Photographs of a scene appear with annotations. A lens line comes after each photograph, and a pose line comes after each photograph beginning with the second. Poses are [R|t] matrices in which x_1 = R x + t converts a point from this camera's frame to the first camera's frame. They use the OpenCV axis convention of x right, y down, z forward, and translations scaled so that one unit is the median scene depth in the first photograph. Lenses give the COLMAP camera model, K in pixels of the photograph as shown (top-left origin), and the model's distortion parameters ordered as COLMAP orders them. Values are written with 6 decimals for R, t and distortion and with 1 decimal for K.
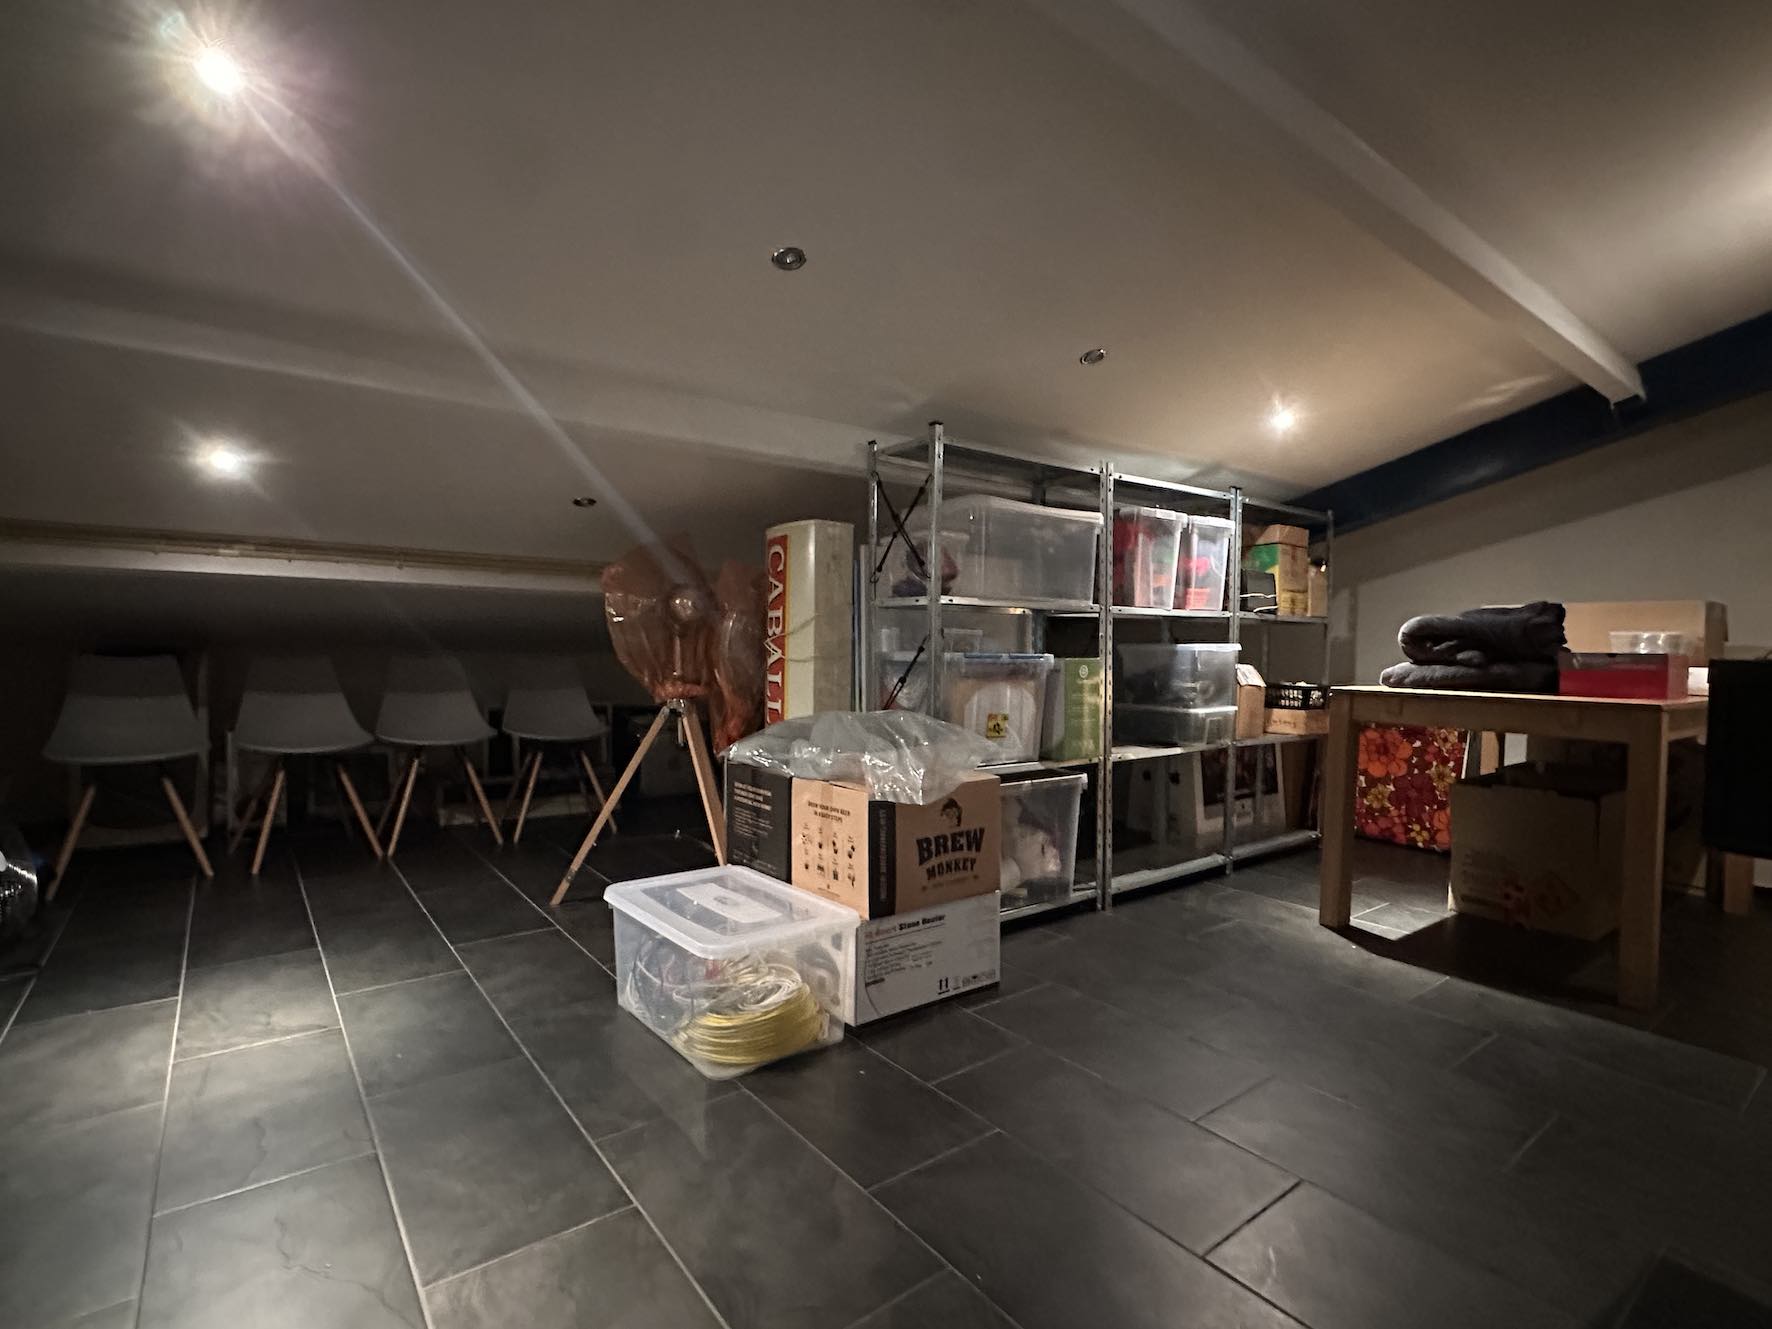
lens RADIAL K [[850.1, 0, 886.0], [0, 850.1, 664.5], [0, 0, 1]] dist [-0.001442, -0.000102]
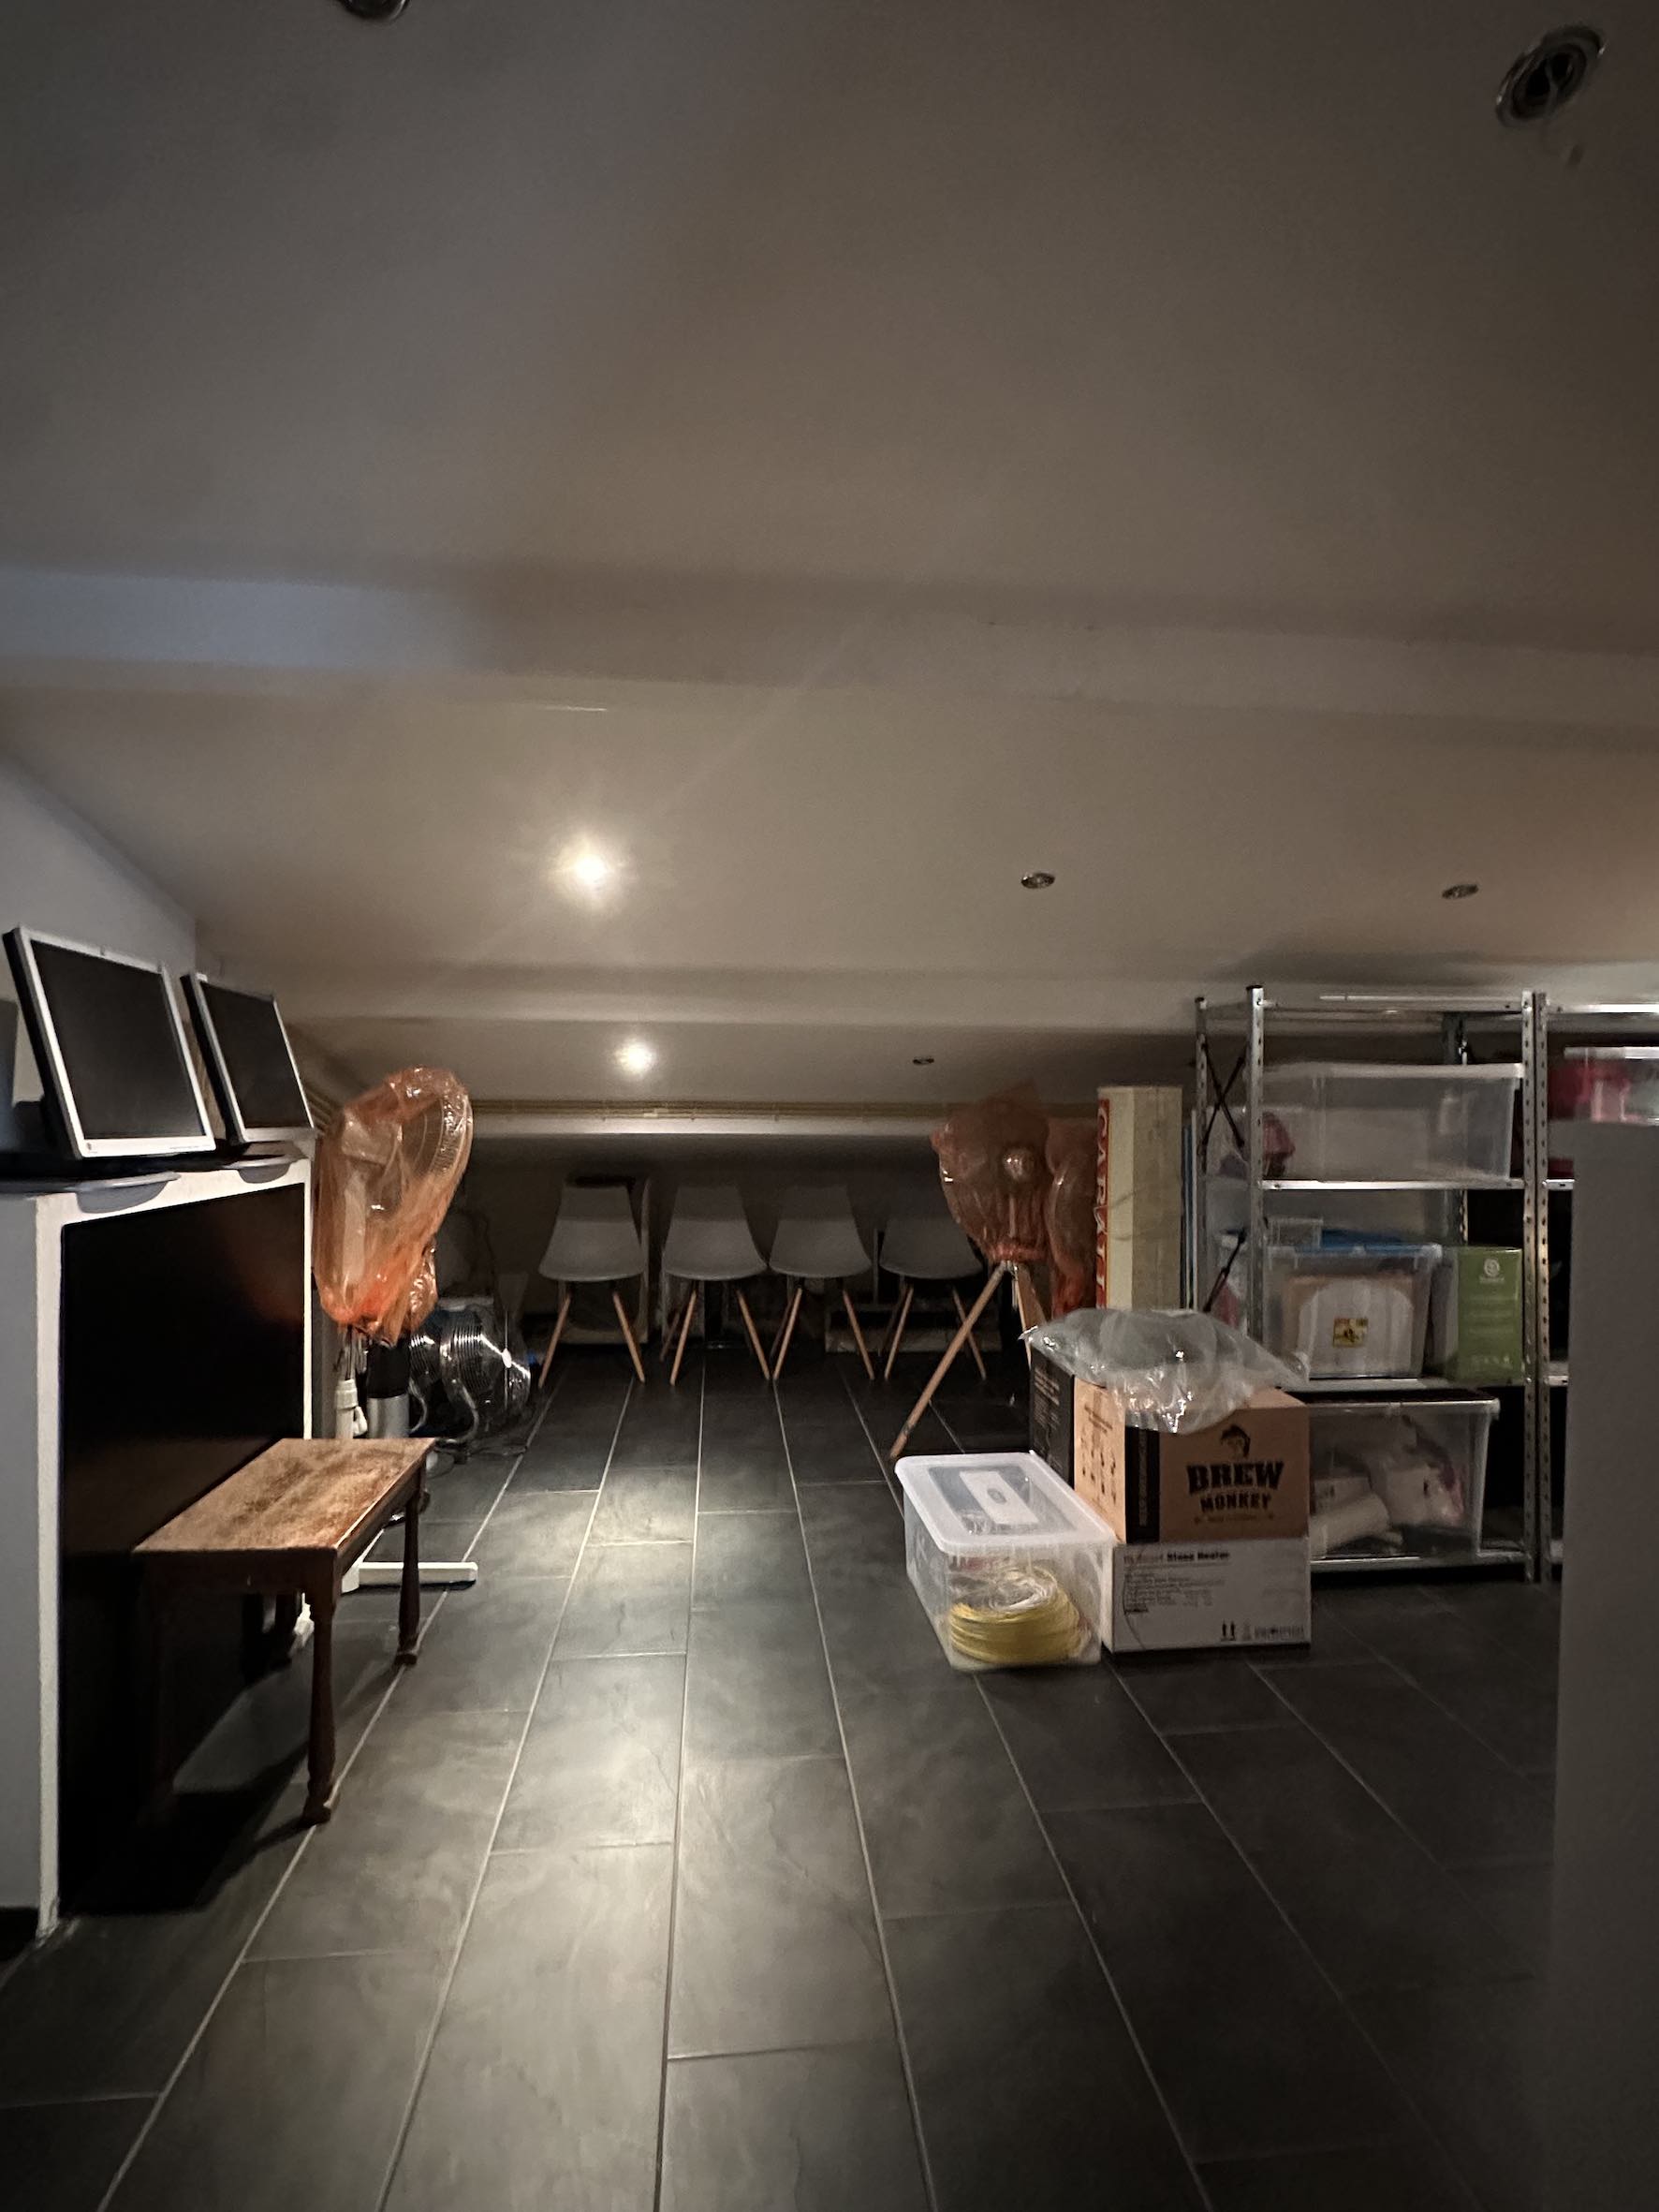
lens RADIAL K [[1039.5, 0, 829.5], [0, 1039.5, 1106.0], [0, 0, 1]] dist [-0.009727, -0.000420]
pose [[0.857251, -0.007391, -0.514845, 0.240367], [-0.009912, 0.999475, -0.030852, -0.124312], [0.514803, 0.031551, 0.856728, -0.156254]]
